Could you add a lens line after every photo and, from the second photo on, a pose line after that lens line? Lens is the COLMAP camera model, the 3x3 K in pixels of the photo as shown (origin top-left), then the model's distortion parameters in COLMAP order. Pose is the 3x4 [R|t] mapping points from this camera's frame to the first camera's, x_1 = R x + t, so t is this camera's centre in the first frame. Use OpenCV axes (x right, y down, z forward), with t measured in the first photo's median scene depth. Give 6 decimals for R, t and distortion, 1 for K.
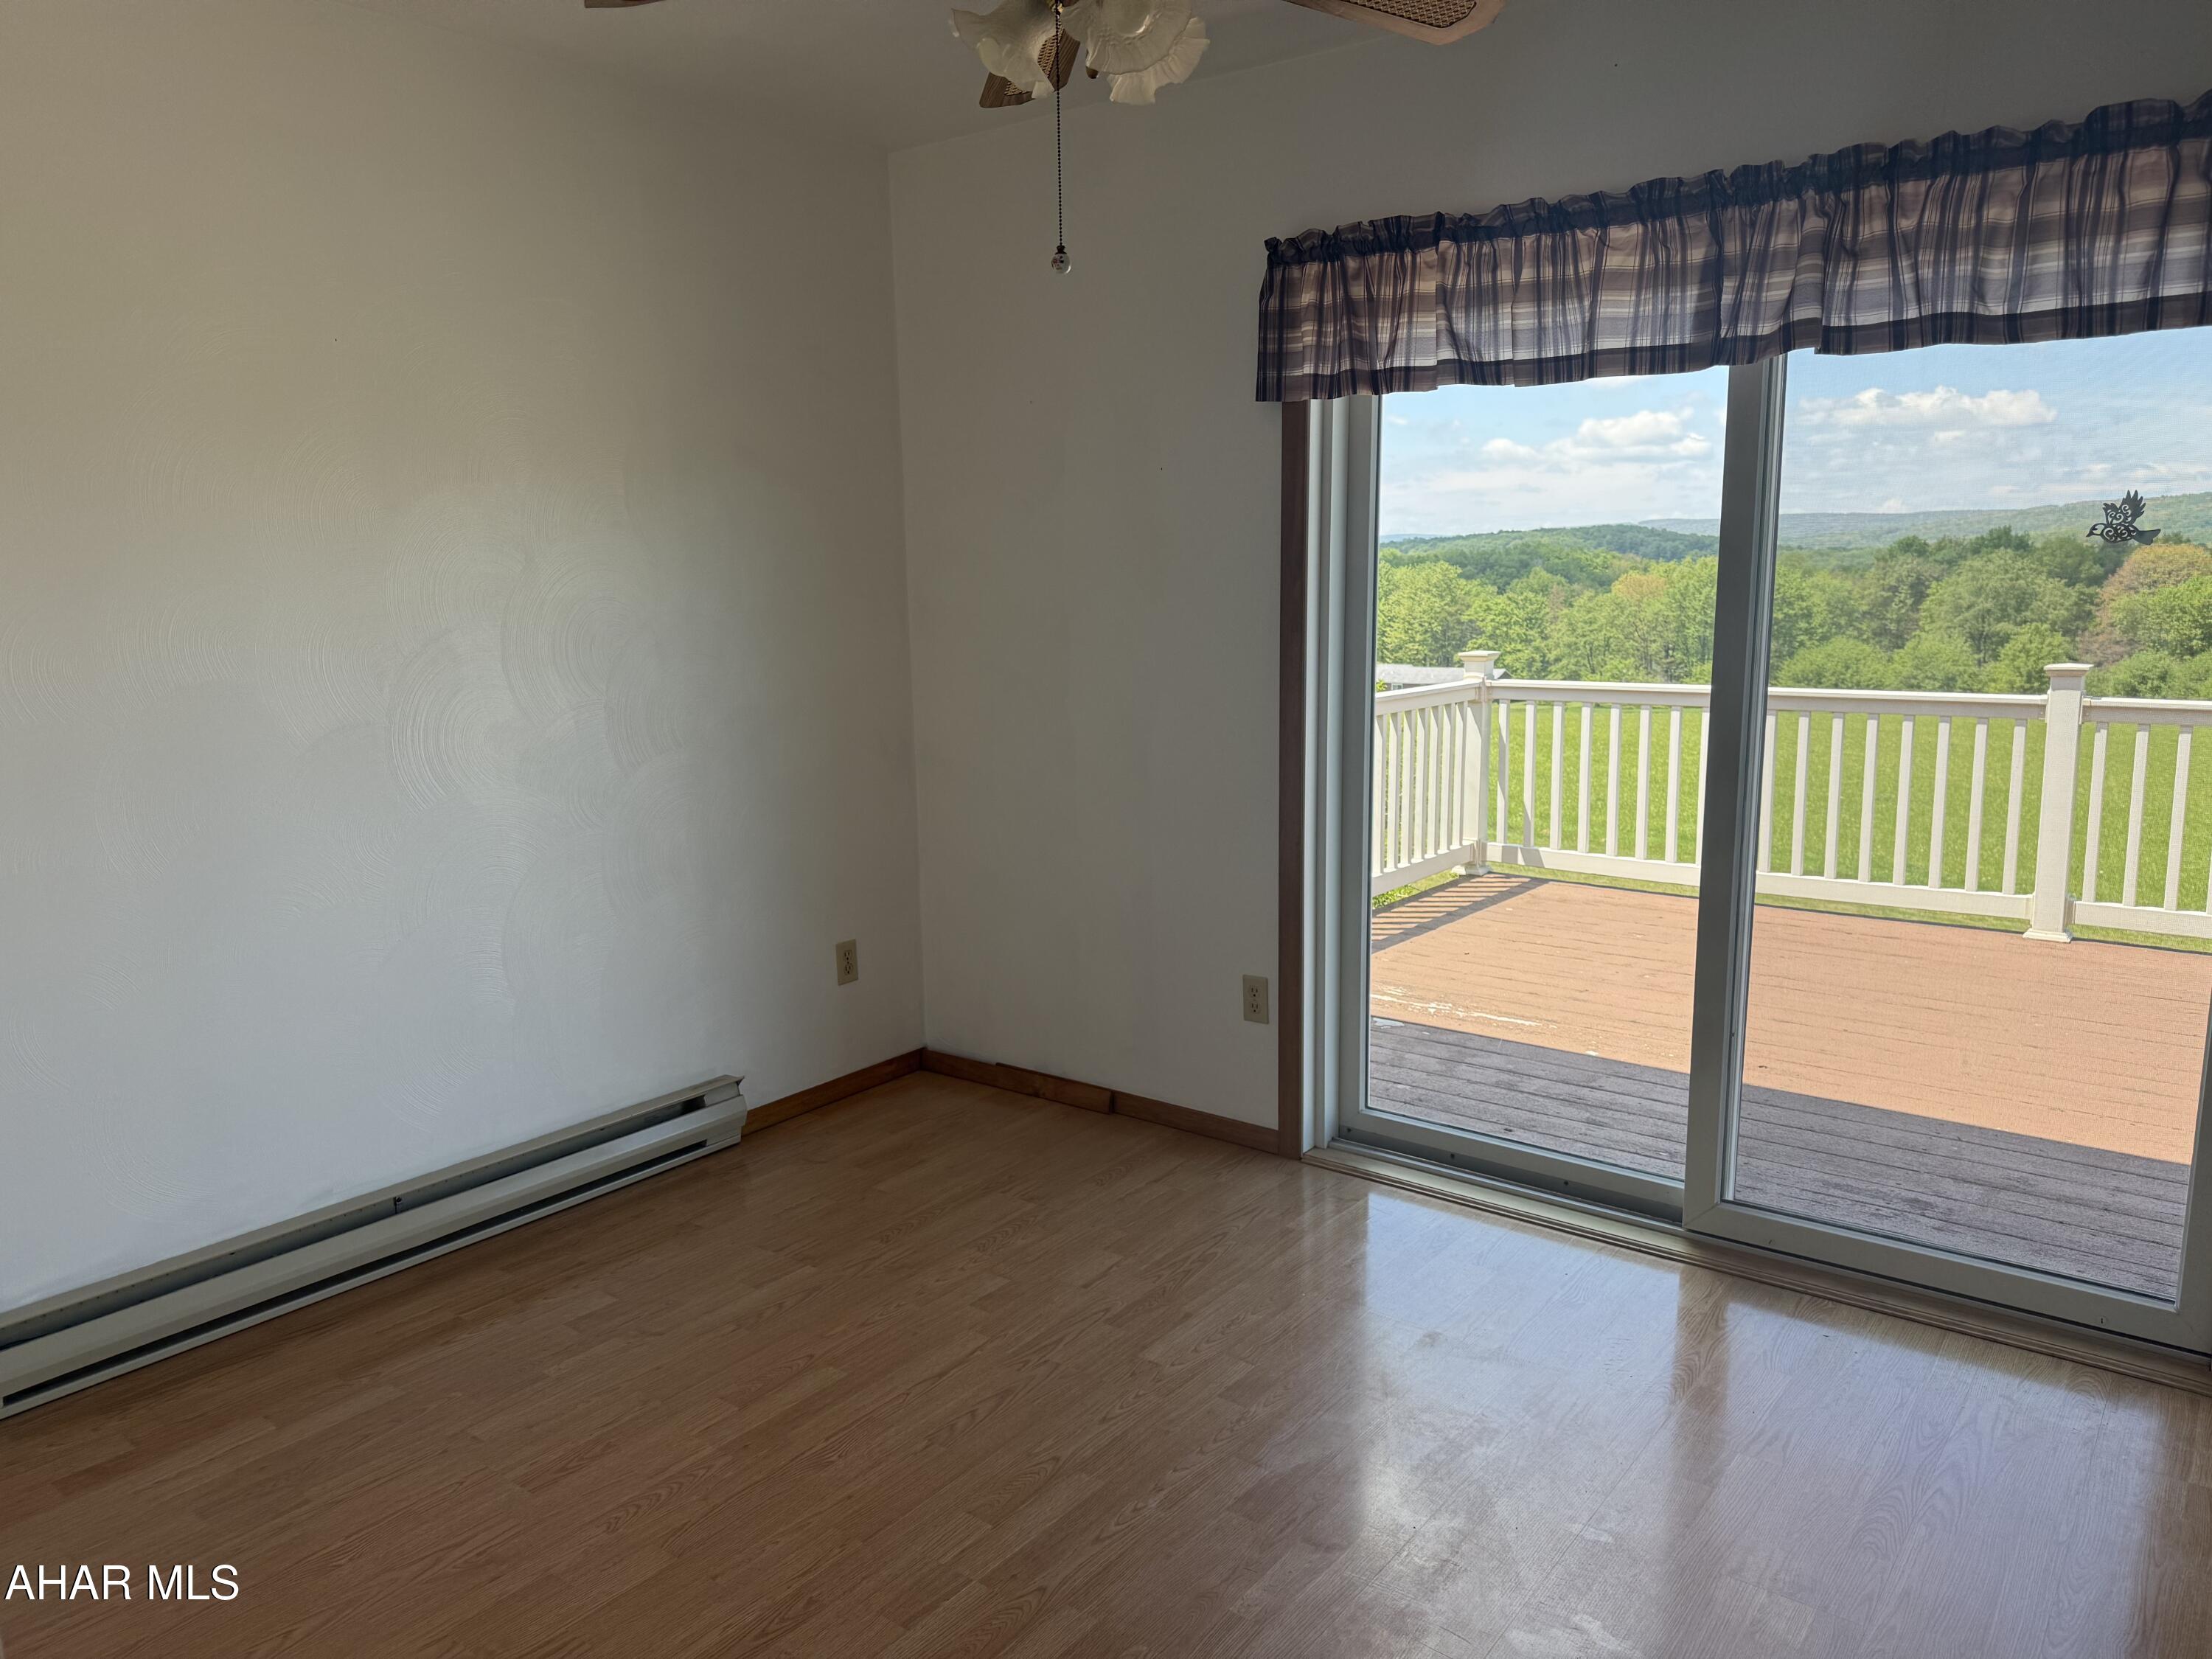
lens RADIAL K [[1548.7, 0, 1104.0], [0, 1548.7, 860.0], [0, 0, 1]] dist [0.003413, -0.001118]
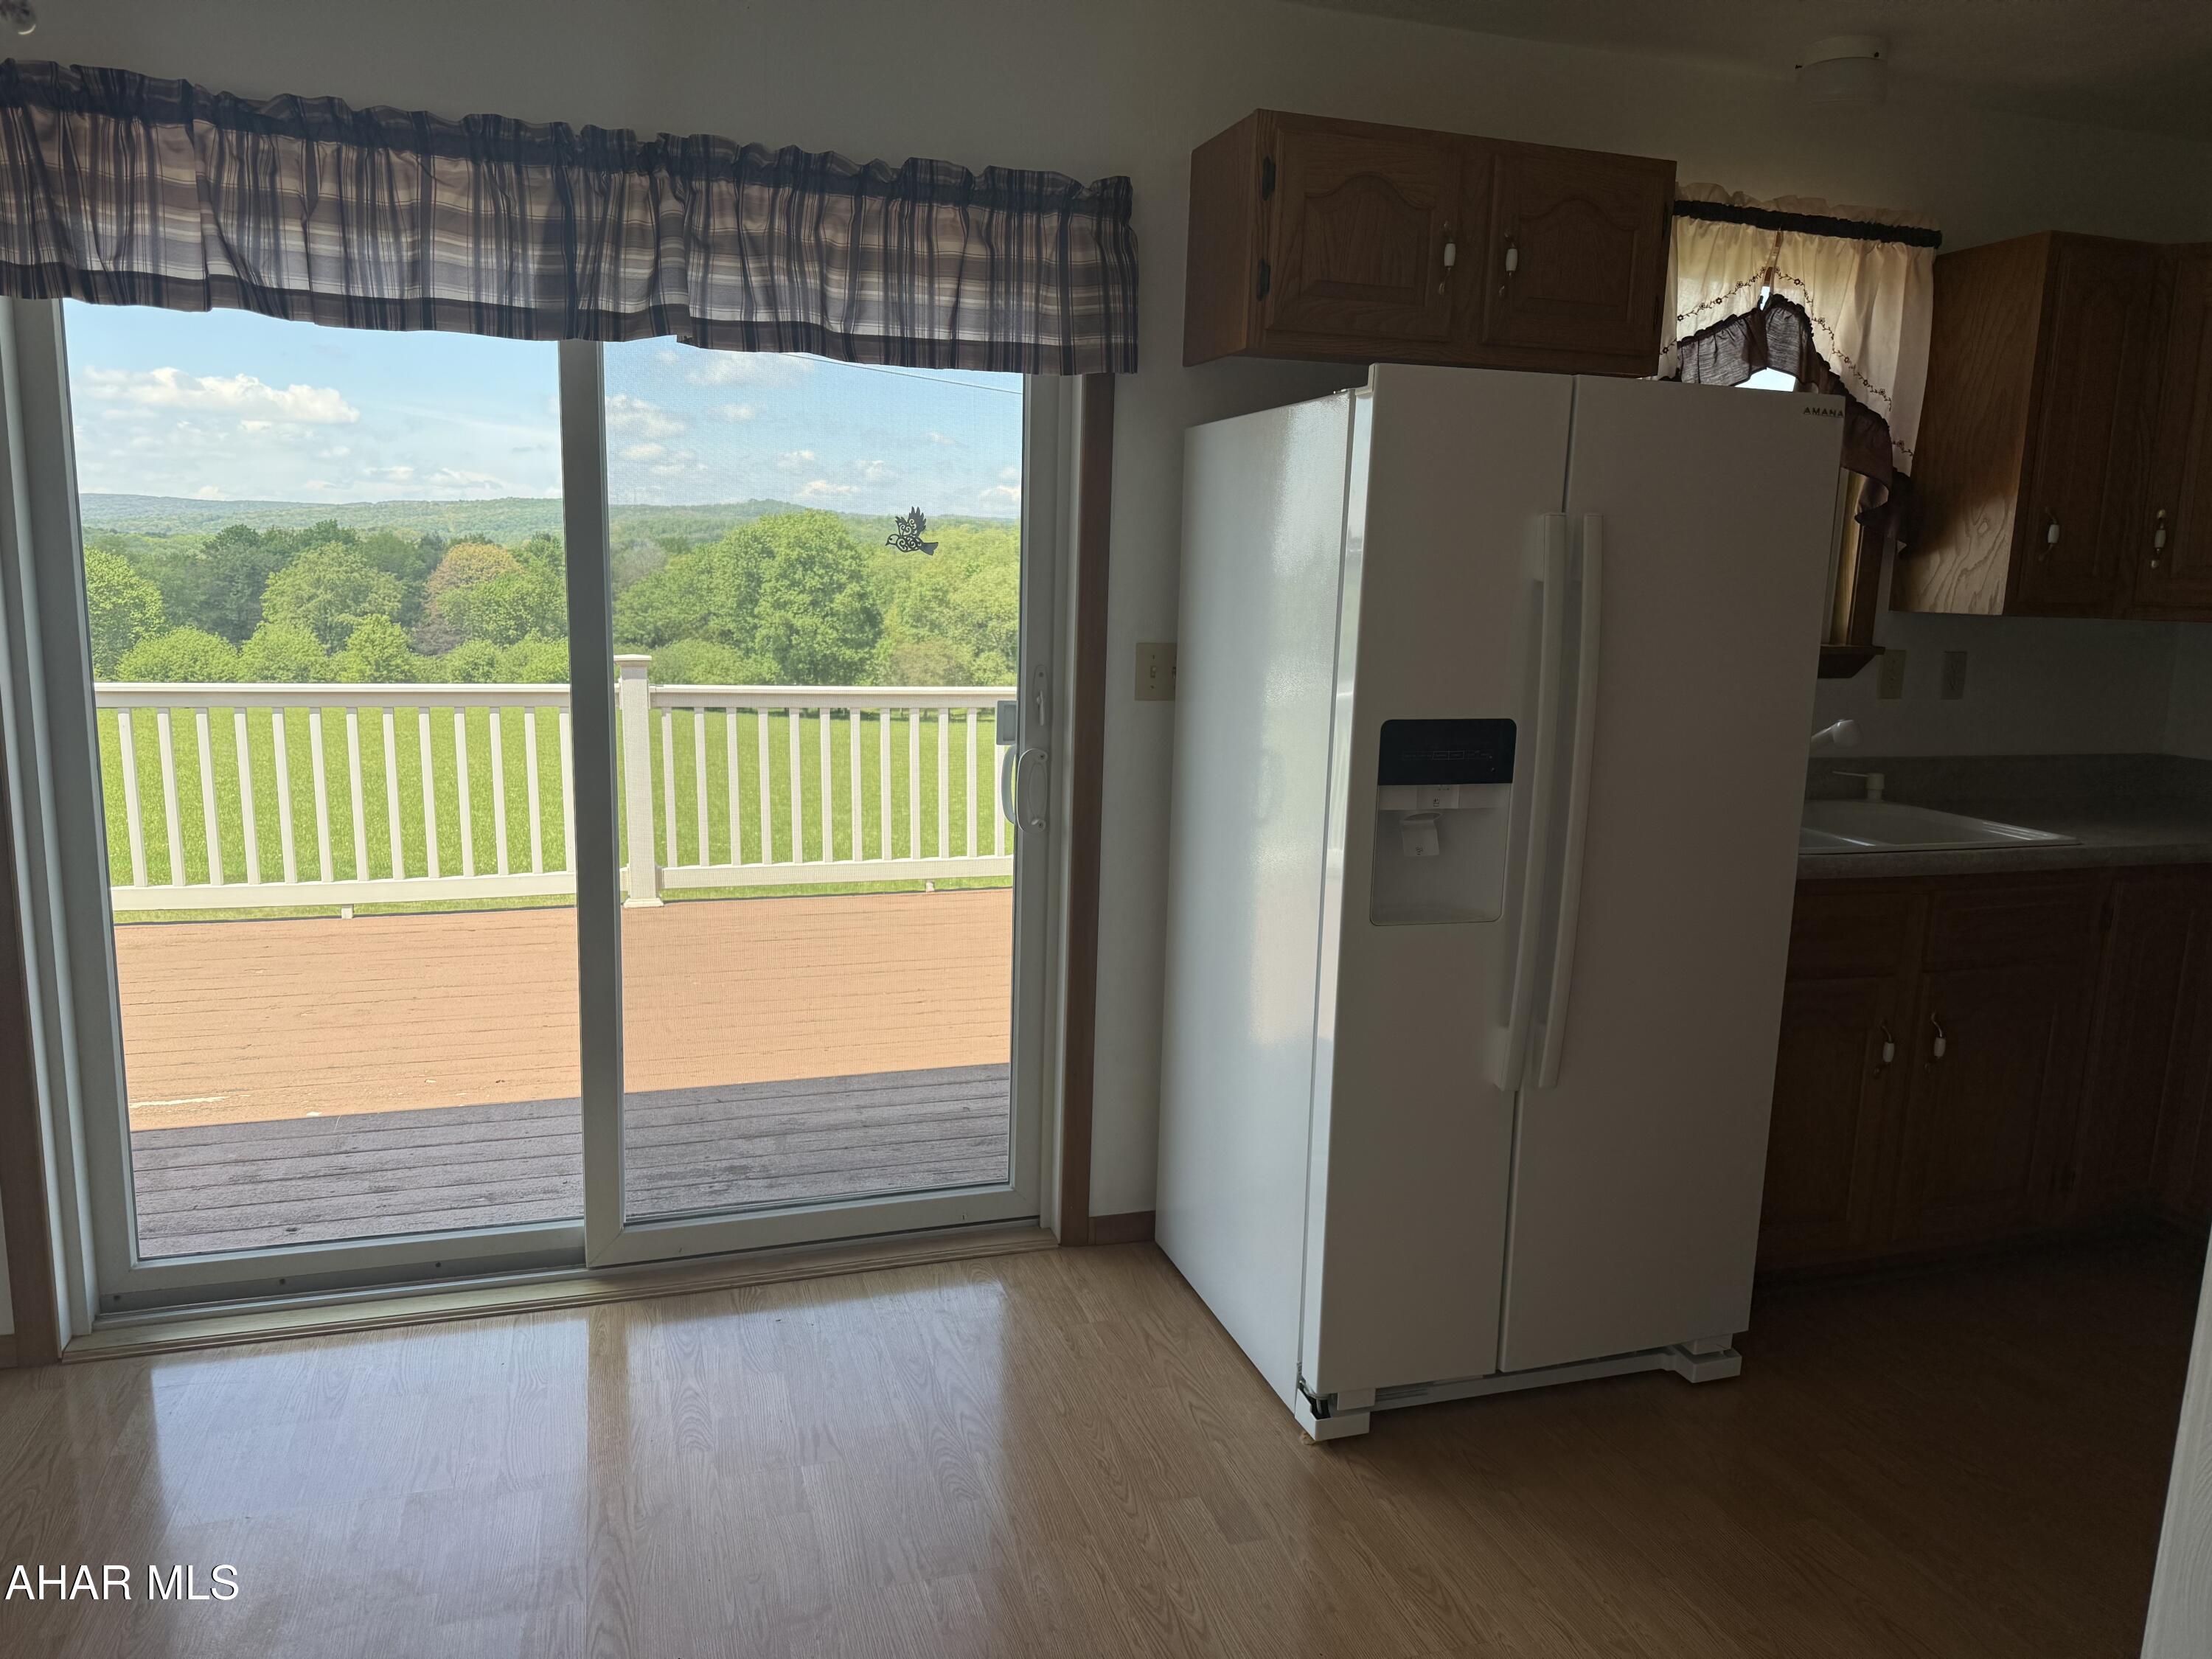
lens RADIAL K [[1540.9, 0, 1106.0], [0, 1540.9, 829.5], [0, 0, 1]] dist [0.066290, -0.059445]
pose [[0.579581, -0.110338, 0.807411, -0.192163], [0.123333, 0.991255, 0.046930, -0.031560], [-0.805528, 0.072381, 0.588121, 0.207520]]
